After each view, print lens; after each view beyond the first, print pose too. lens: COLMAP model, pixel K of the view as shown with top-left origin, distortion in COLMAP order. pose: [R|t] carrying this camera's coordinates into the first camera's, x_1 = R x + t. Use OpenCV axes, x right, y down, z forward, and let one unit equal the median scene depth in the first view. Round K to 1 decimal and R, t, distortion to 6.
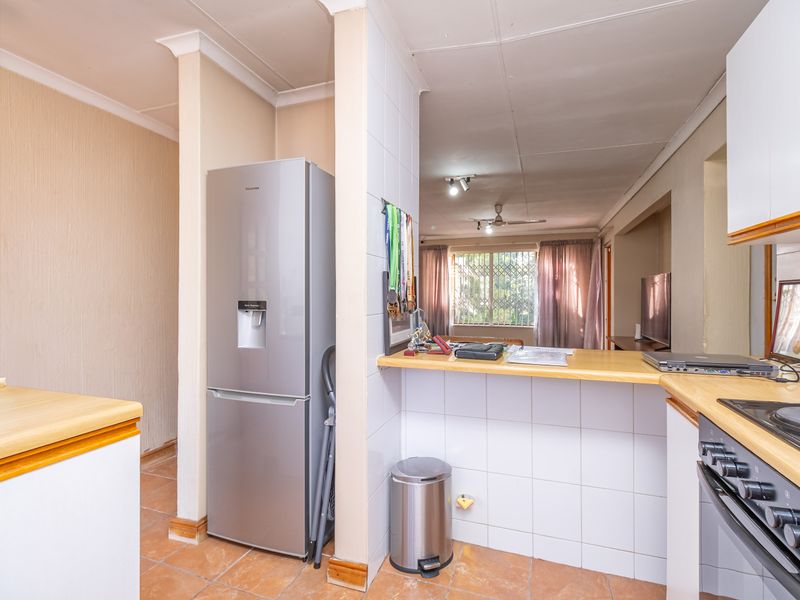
lens RADIAL K [[391.4, 0, 401.4], [0, 391.4, 297.1], [0, 0, 1]] dist [-0.000601, 0.000453]
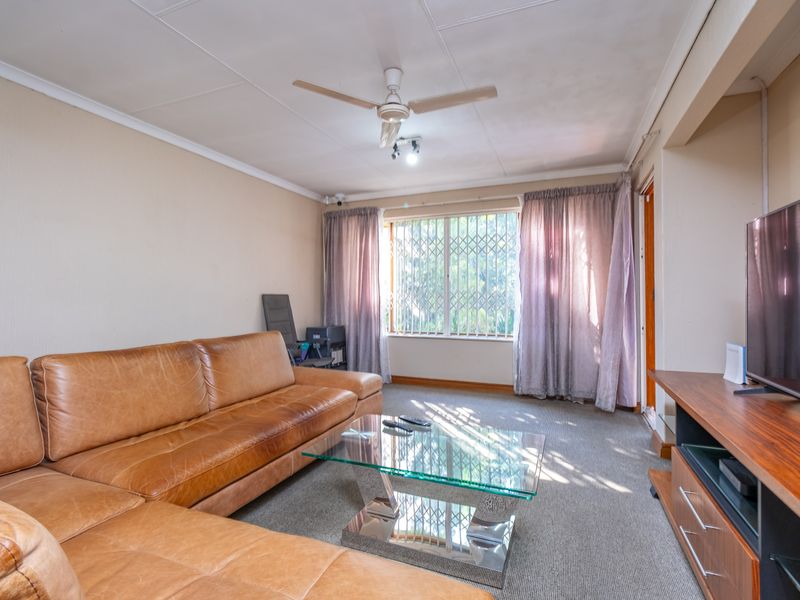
lens RADIAL K [[391.4, 0, 399.9], [0, 391.4, 300.4], [0, 0, 1]] dist [-0.000601, 0.000453]
pose [[0.997410, 0.004023, -0.071813, 0.212645], [-0.004937, 0.999909, -0.012547, 0.025198], [0.071756, 0.012869, 0.997339, 0.407925]]
